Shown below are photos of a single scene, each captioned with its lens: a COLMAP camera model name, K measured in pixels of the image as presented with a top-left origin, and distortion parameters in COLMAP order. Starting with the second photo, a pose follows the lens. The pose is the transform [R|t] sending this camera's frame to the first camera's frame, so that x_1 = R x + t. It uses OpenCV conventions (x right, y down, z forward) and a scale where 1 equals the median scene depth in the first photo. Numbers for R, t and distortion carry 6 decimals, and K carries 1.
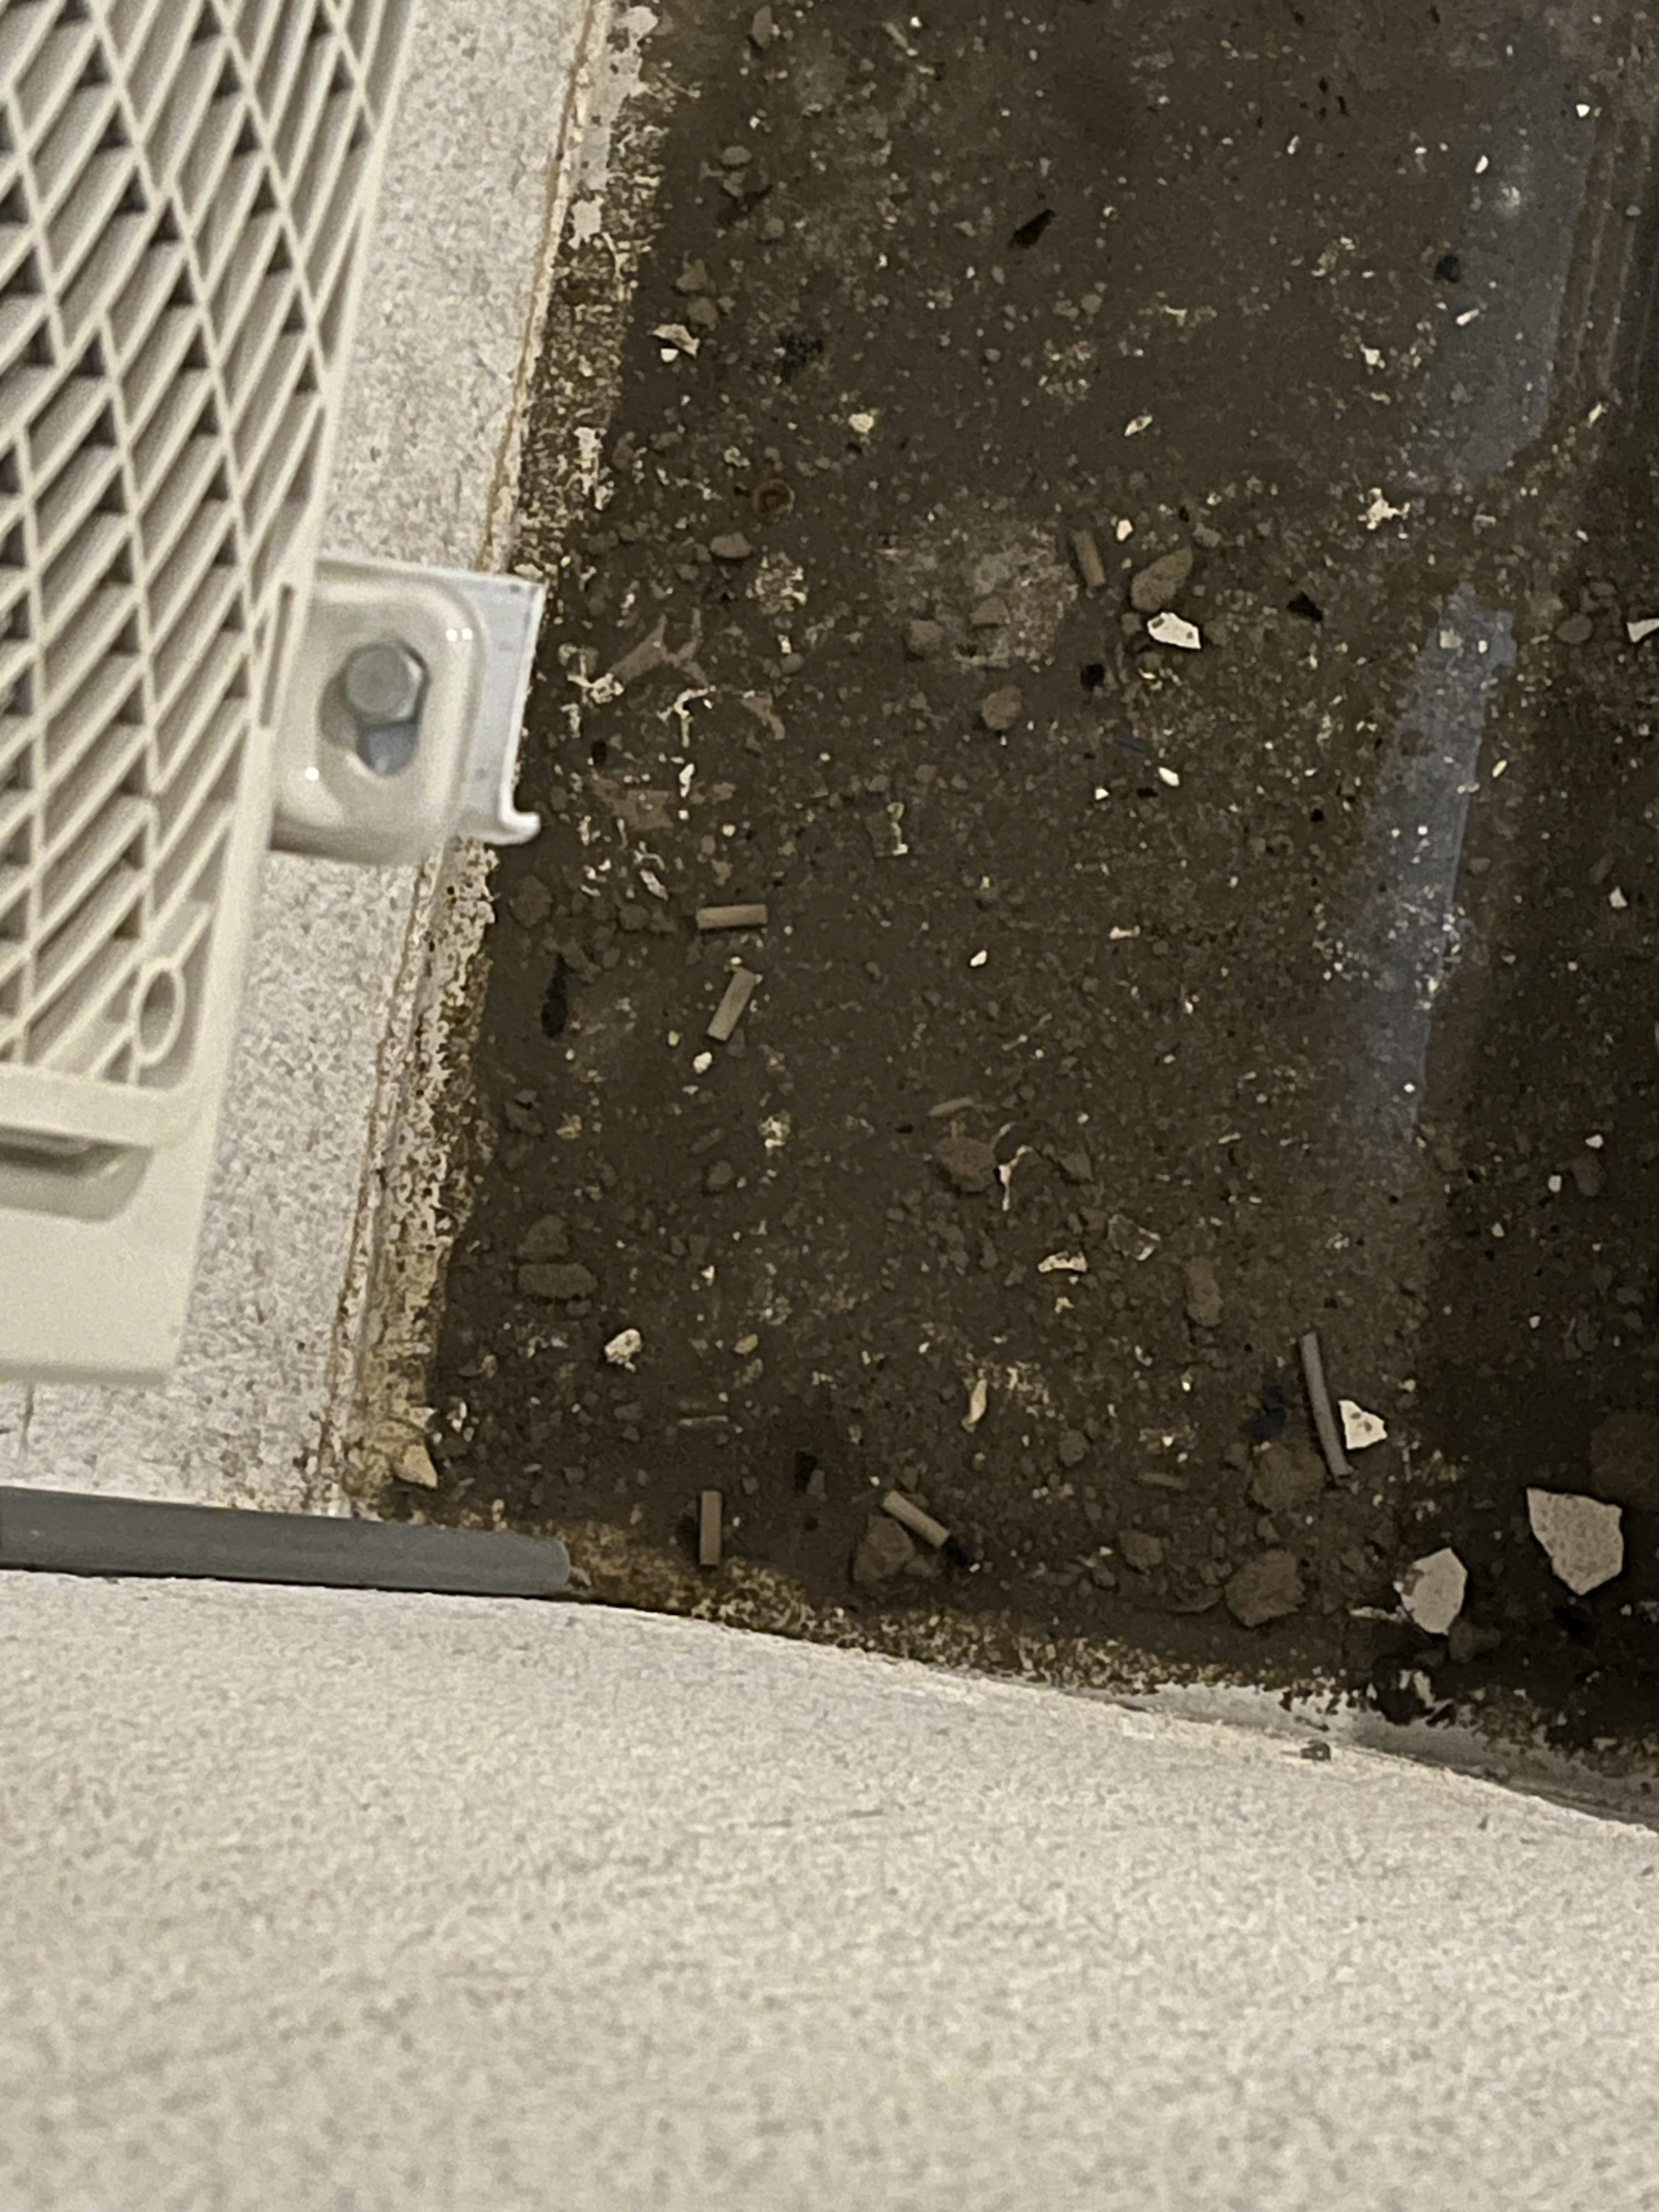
lens RADIAL K [[4641.2, 0, 826.4], [0, 4641.2, 1091.6], [0, 0, 1]] dist [0.073359, 0.000000]
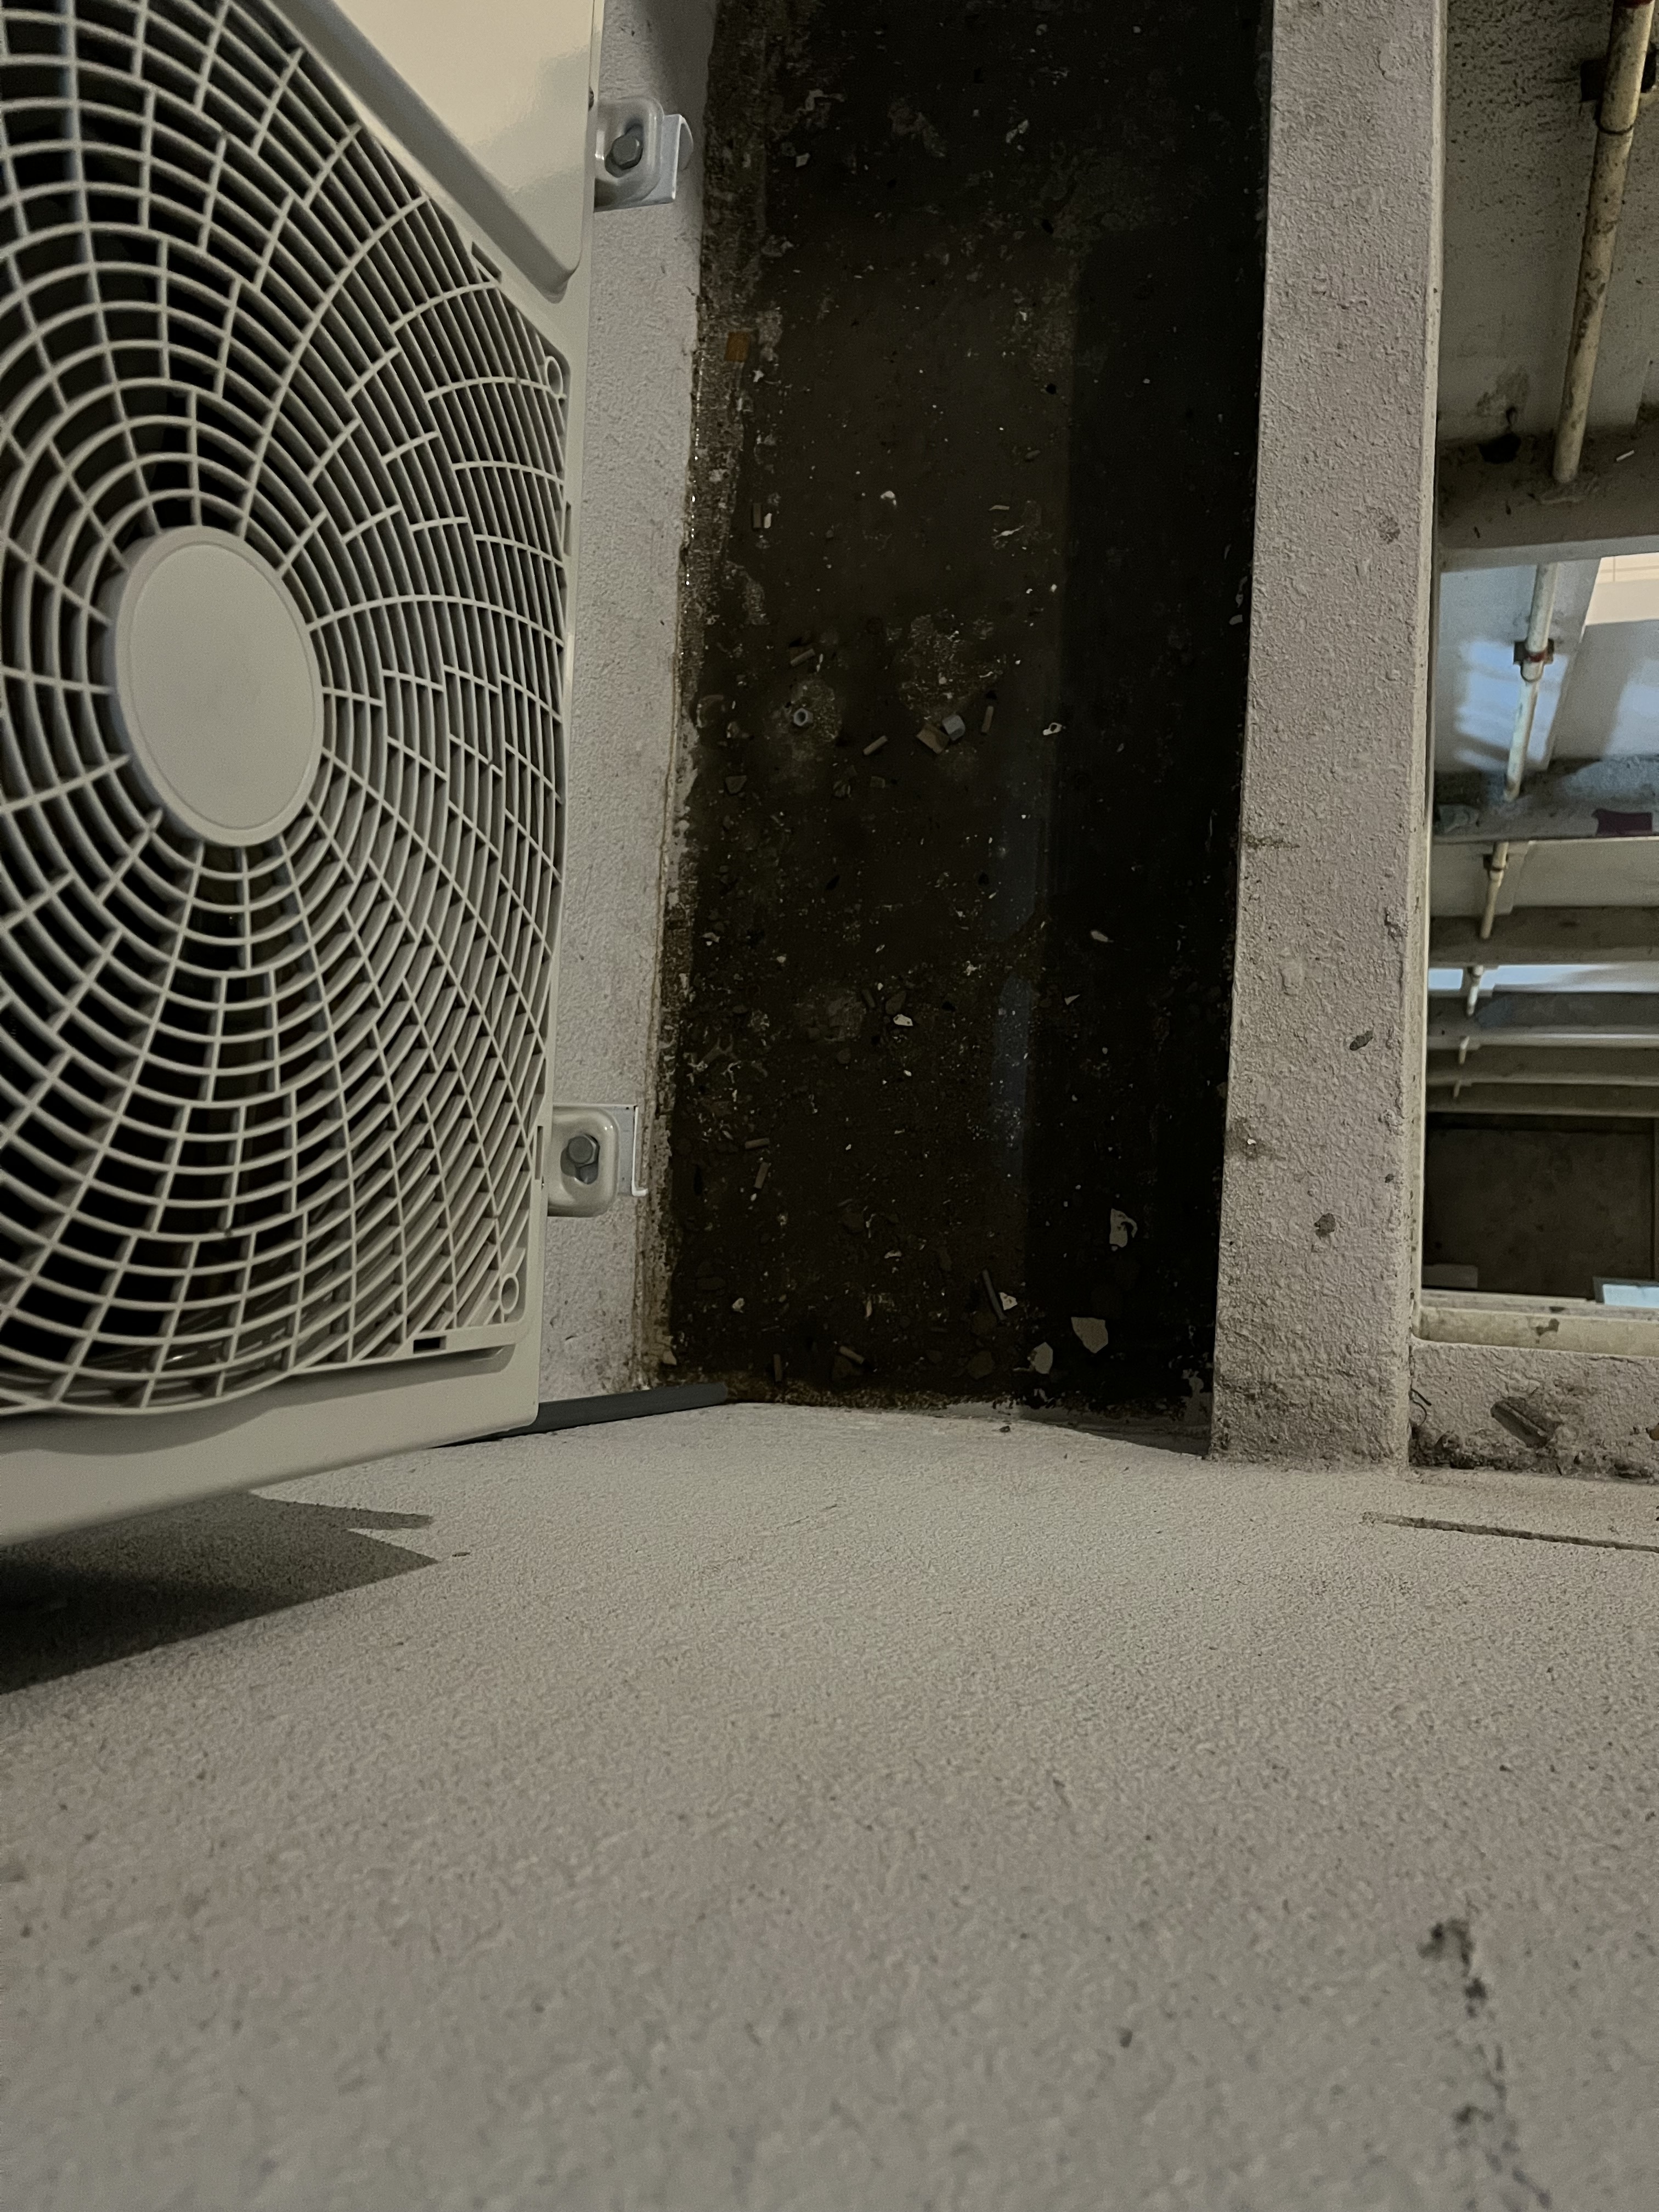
lens RADIAL K [[1671.6, 0, 832.5], [0, 1671.6, 1097.8], [0, 0, 1]] dist [0.055728, -0.080344]
pose [[0.991473, -0.130003, 0.008936, 0.018951], [0.130211, 0.991056, -0.029194, -0.030737], [-0.005061, 0.030108, 0.999534, 0.011731]]
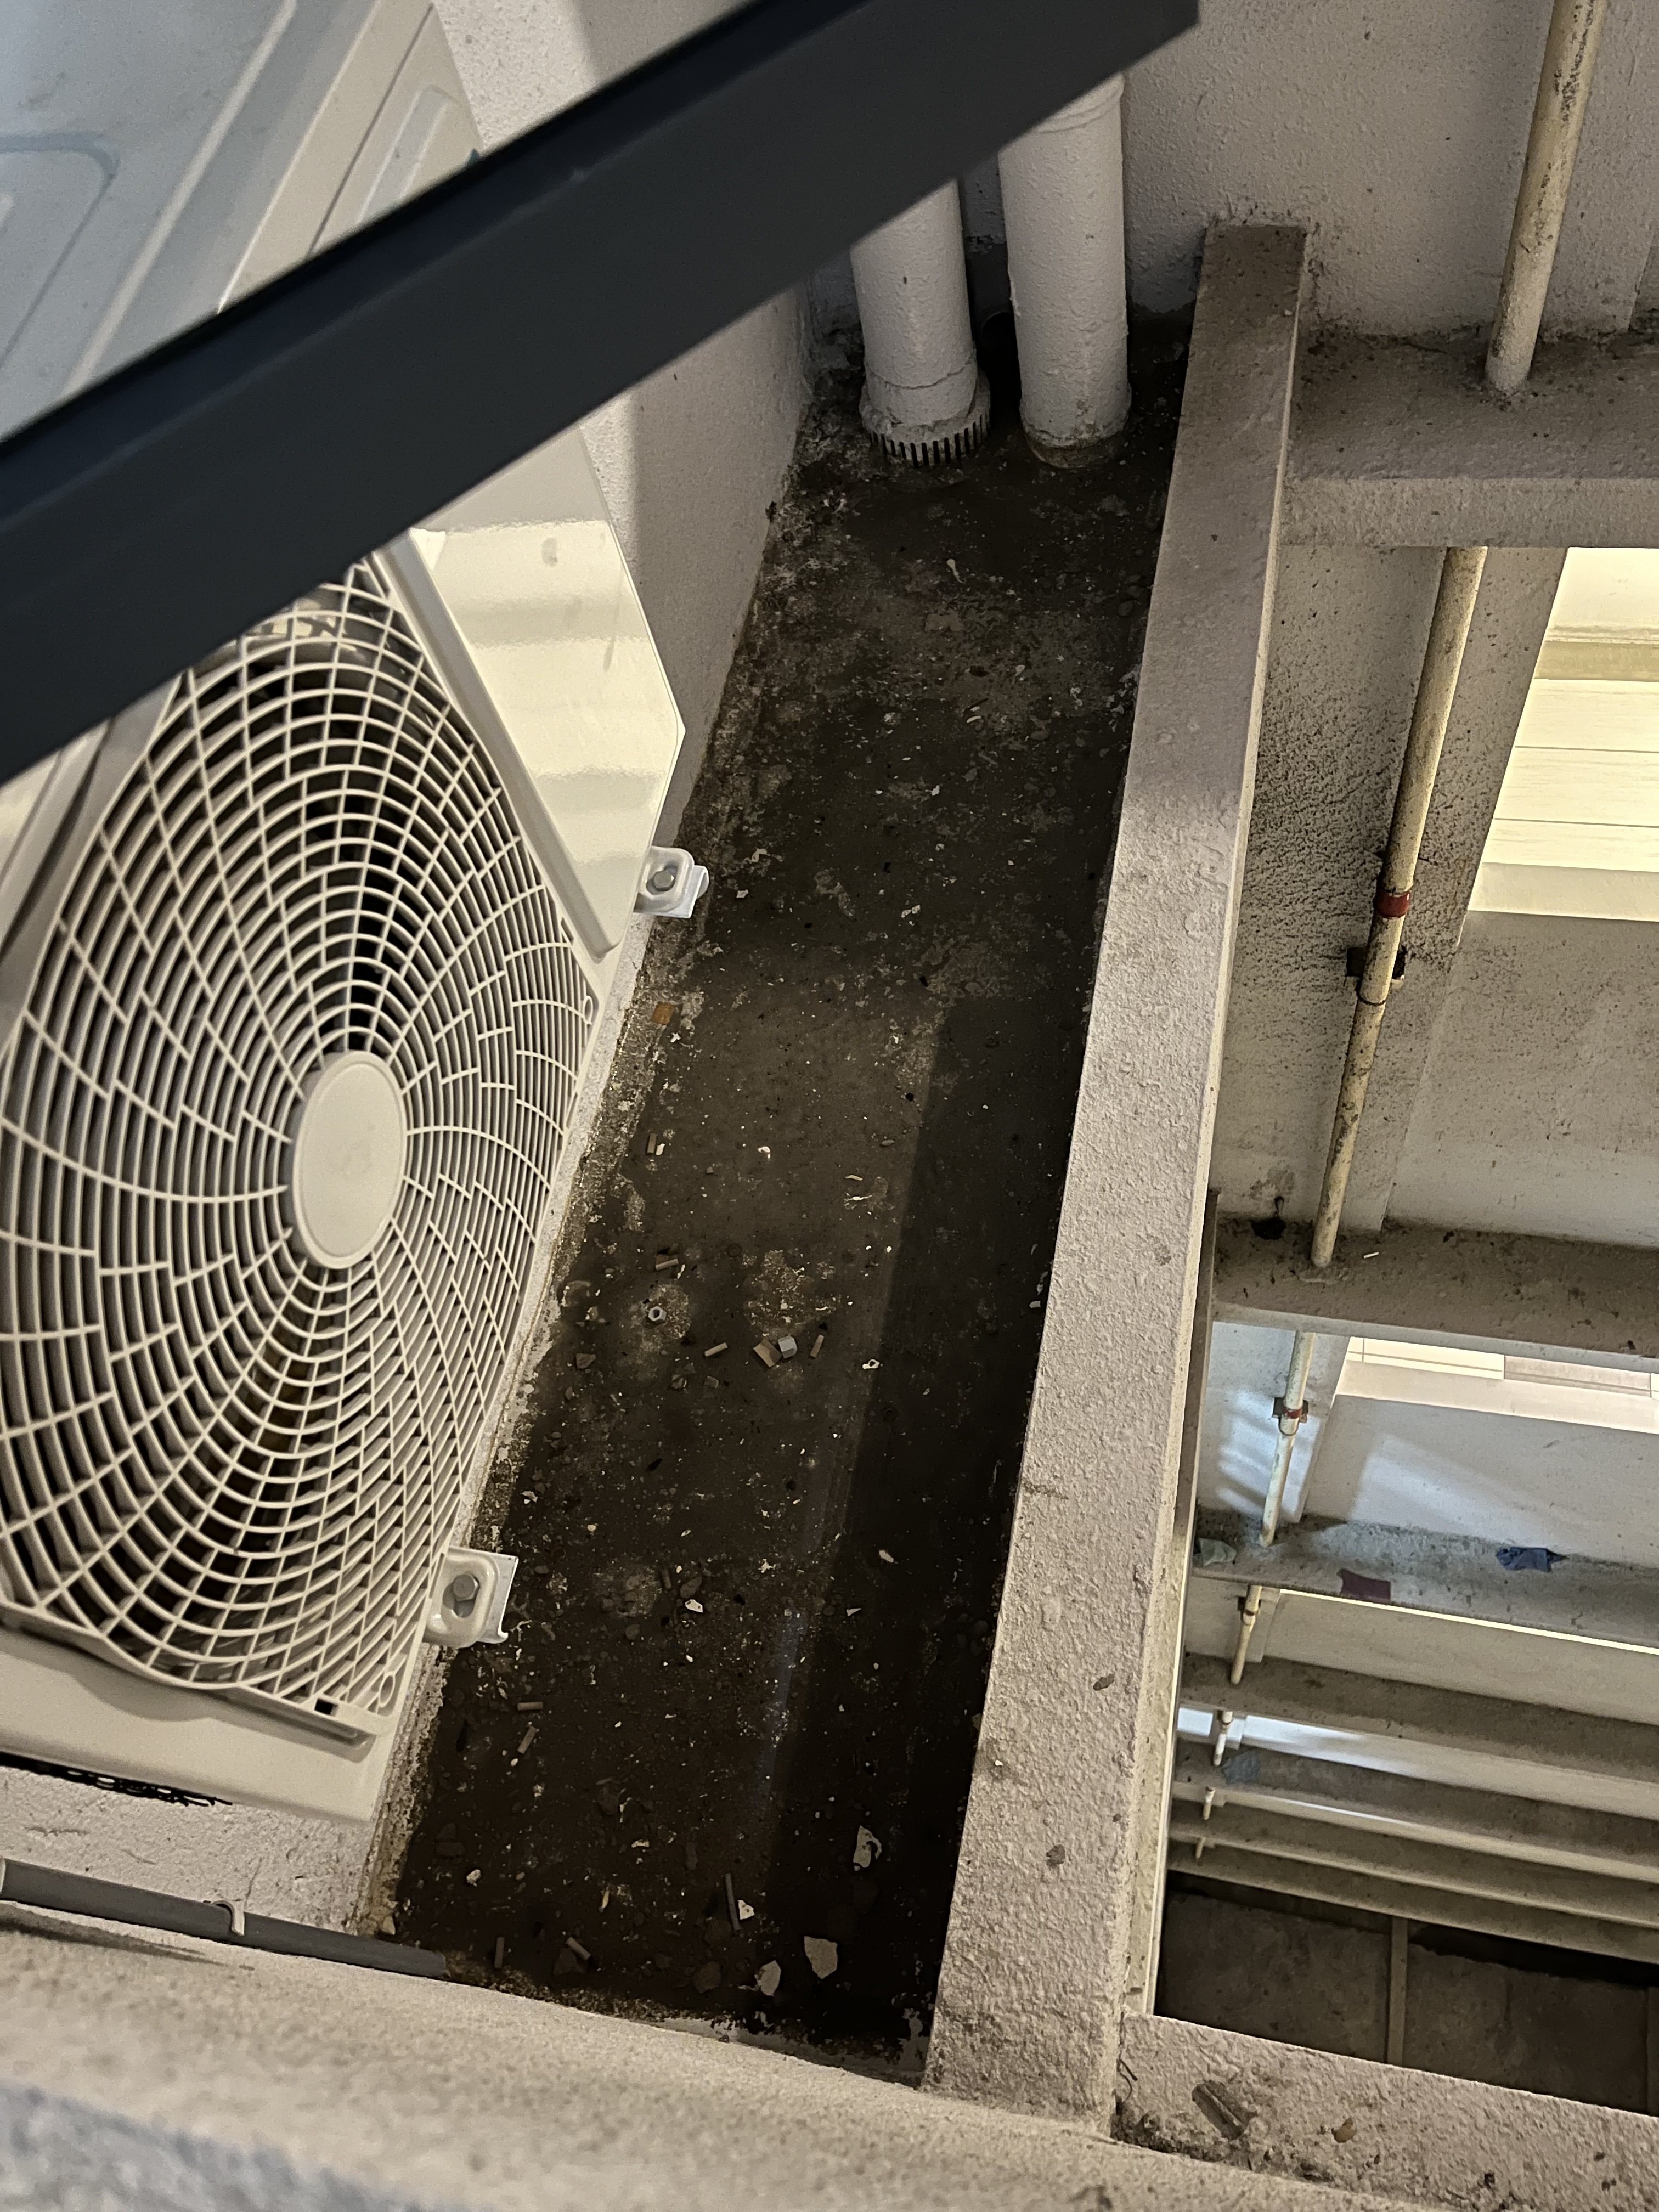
lens RADIAL K [[1671.6, 0, 839.9], [0, 1671.6, 1086.1], [0, 0, 1]] dist [0.055728, -0.080344]
pose [[0.985502, 0.087611, 0.145295, -0.017128], [-0.022117, 0.915392, -0.401956, 0.024571], [-0.168217, 0.392915, 0.904058, -0.100749]]
